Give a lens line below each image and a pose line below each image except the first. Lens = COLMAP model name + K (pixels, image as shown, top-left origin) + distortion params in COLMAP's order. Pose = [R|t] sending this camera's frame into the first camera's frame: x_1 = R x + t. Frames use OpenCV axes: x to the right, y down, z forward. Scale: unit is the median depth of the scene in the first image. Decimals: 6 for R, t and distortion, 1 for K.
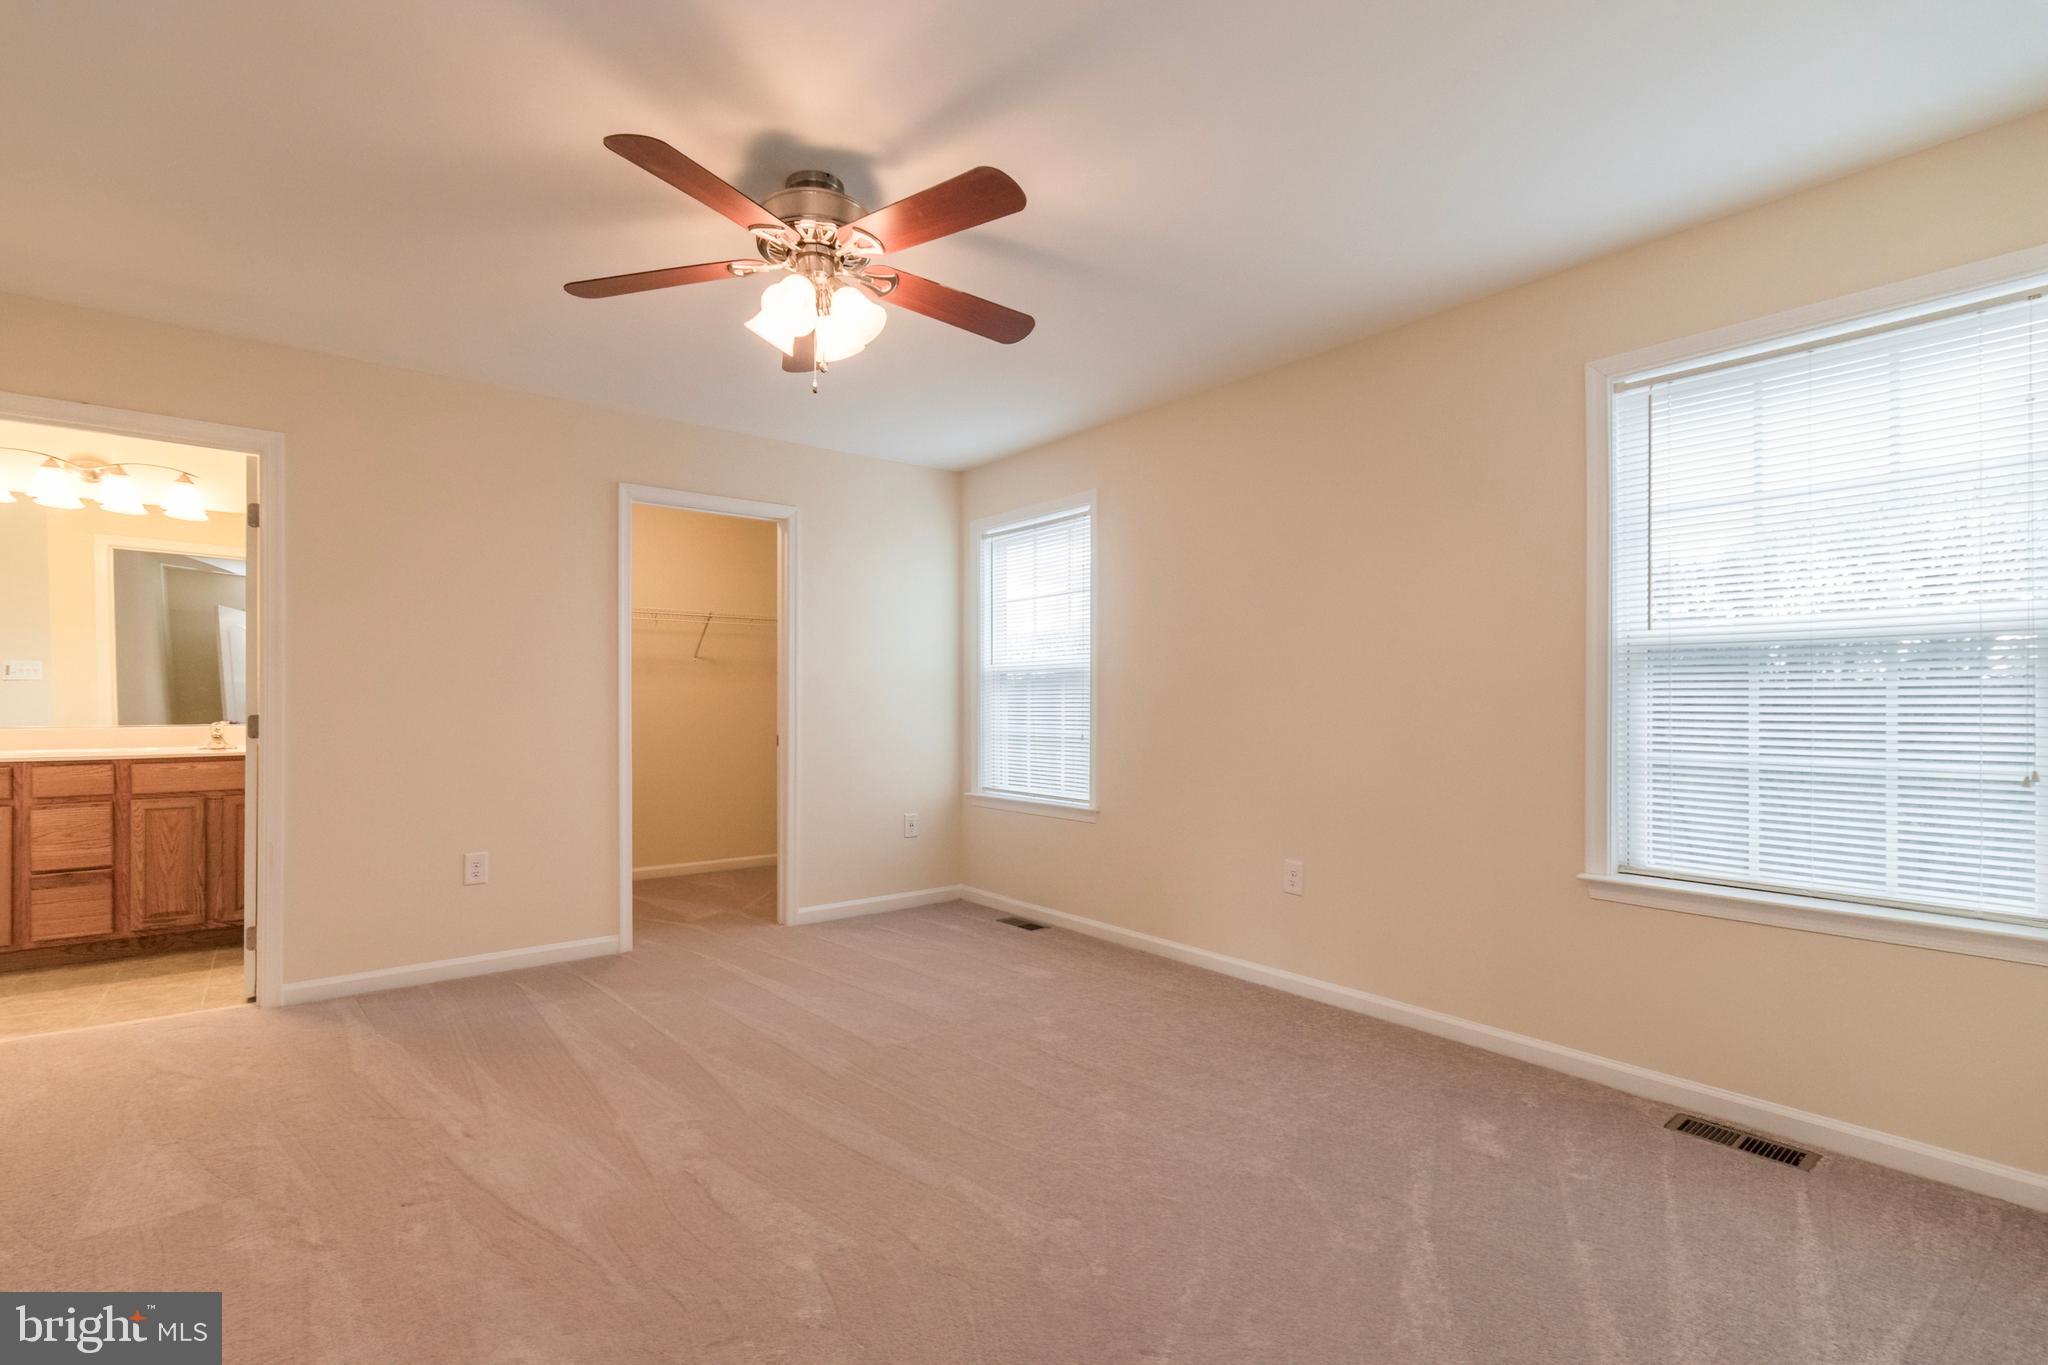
lens RADIAL K [[919.3, 0, 967.2], [0, 919.3, 696.7], [0, 0, 1]] dist [-0.001466, -0.000331]
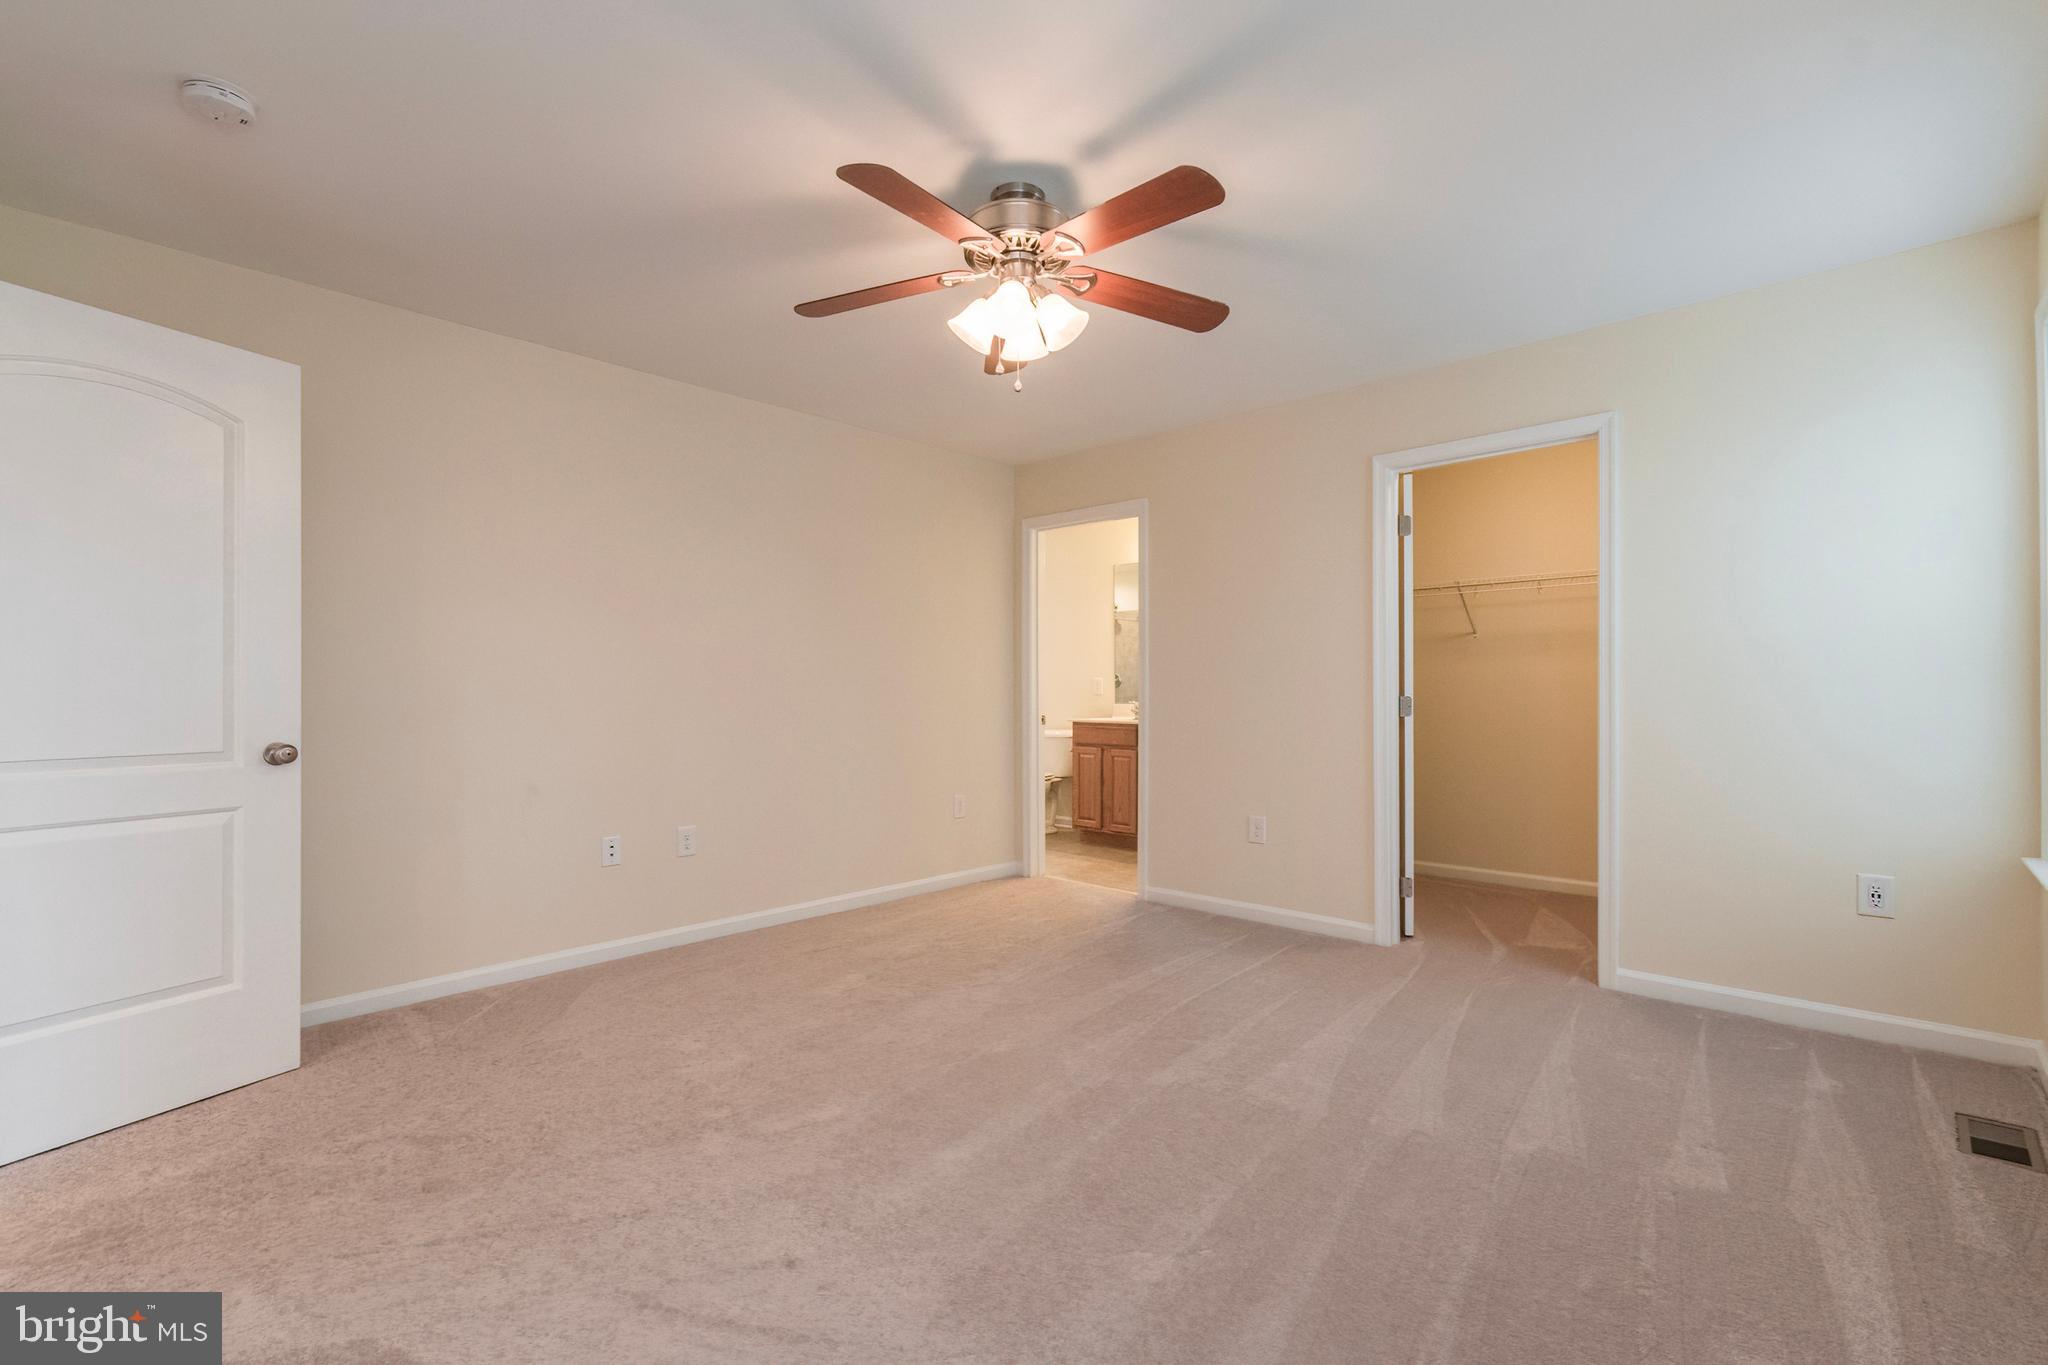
lens RADIAL K [[903.7, 0, 1013.8], [0, 903.7, 683.7], [0, 0, 1]] dist [0.014779, 0.000539]
pose [[0.160474, -0.013116, -0.986953, 0.522292], [0.011837, 0.999865, -0.011363, 0.013131], [0.986969, -0.009859, 0.160608, 0.494408]]
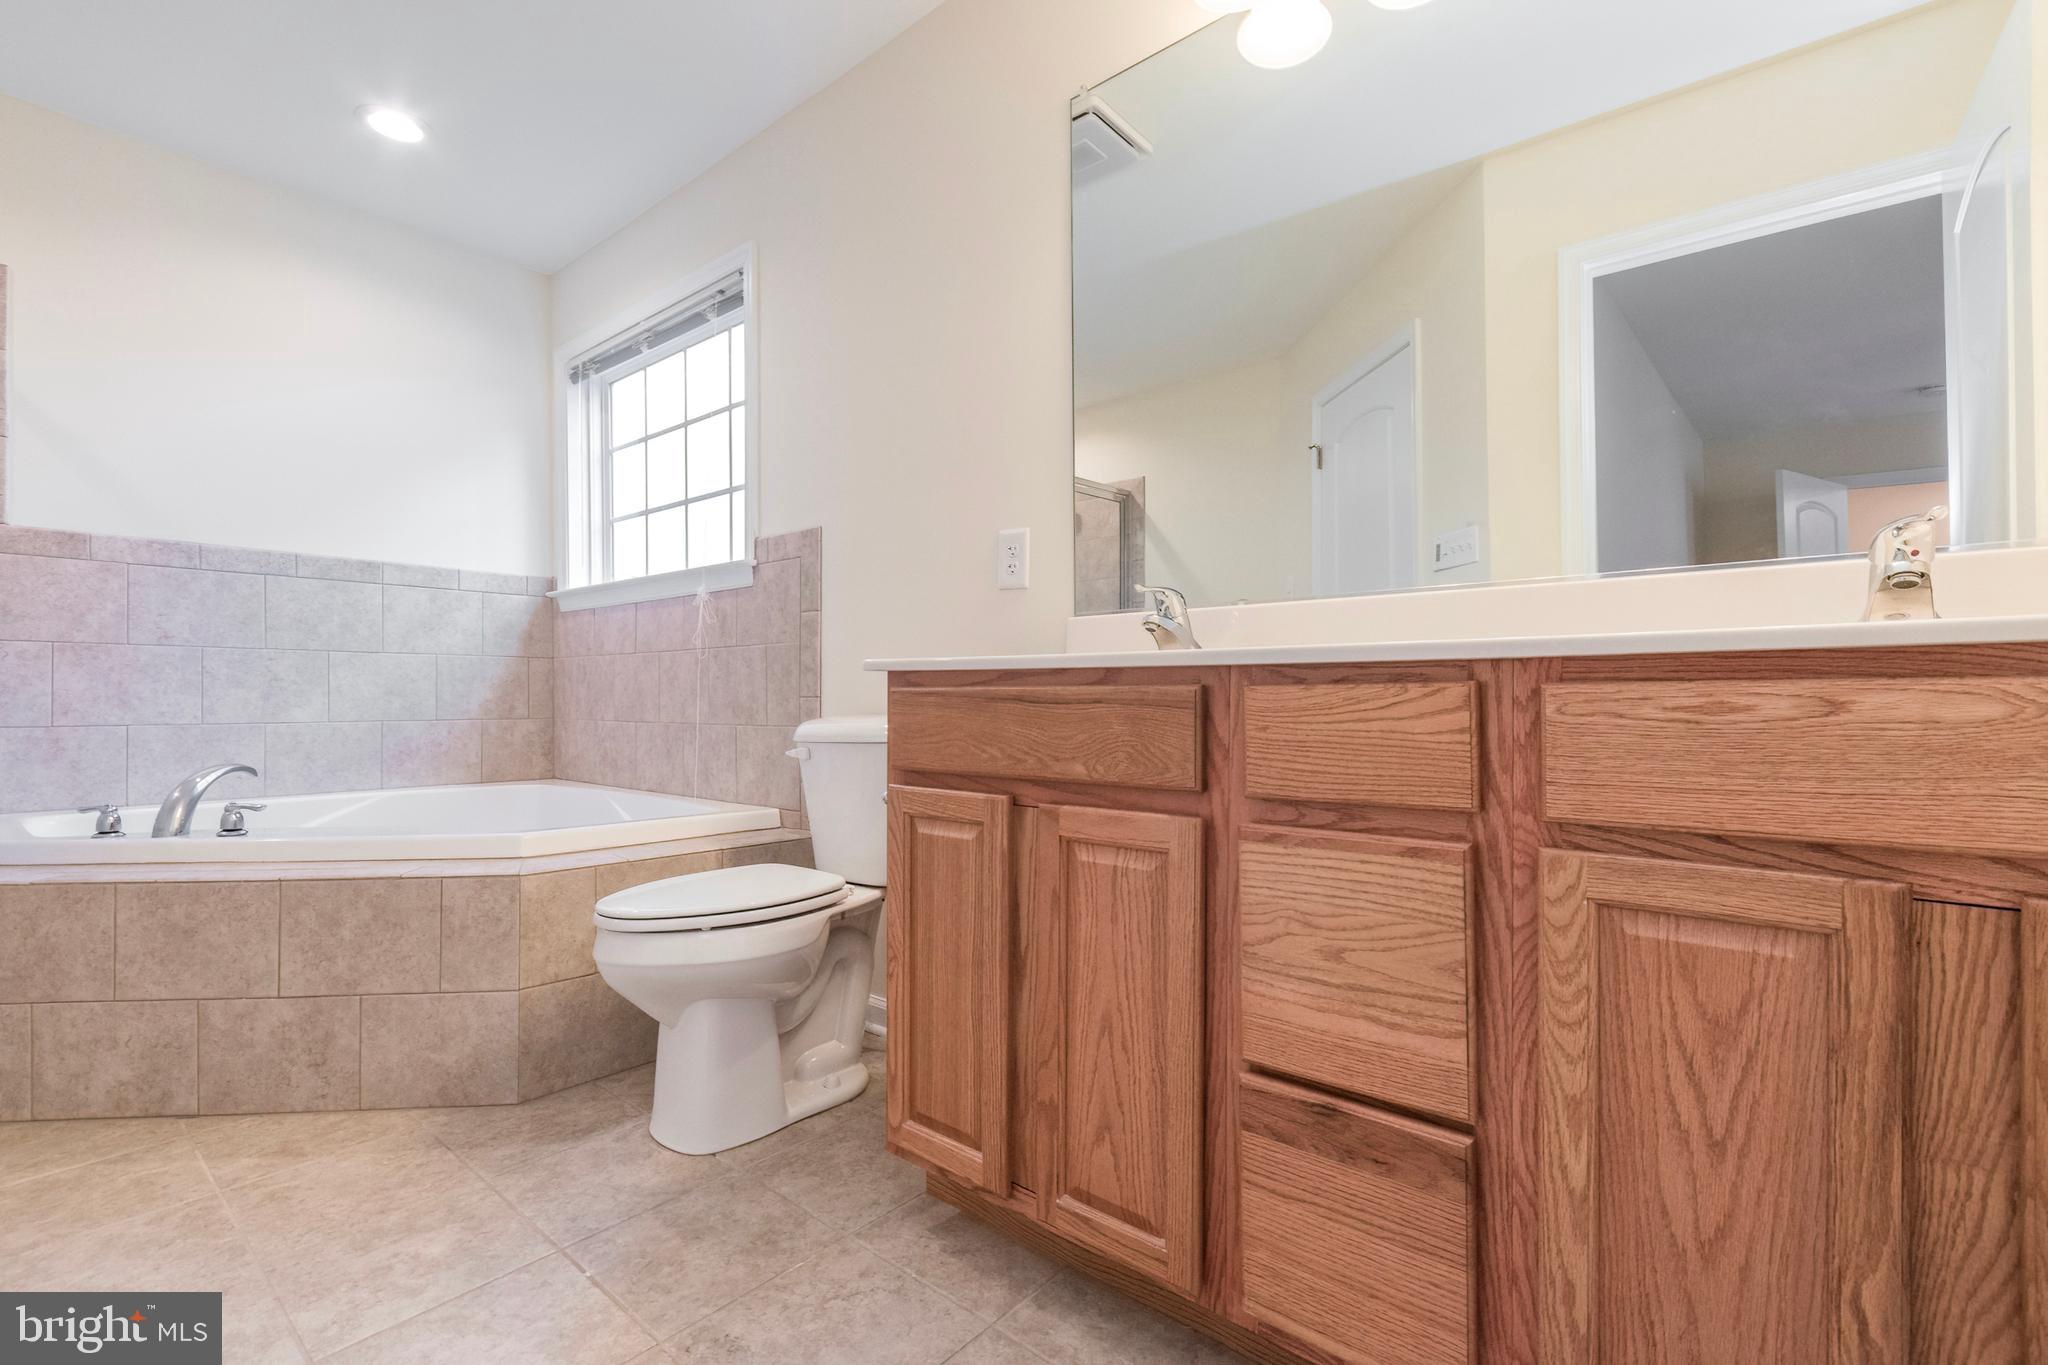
lens RADIAL K [[941.6, 0, 1018.4], [0, 941.6, 705.7], [0, 0, 1]] dist [0.000056, -0.000285]
pose [[0.212869, 0.004981, -0.977068, -0.727218], [0.006222, 0.999960, 0.006453, 0.077663], [0.977061, -0.007453, 0.212829, 0.840285]]
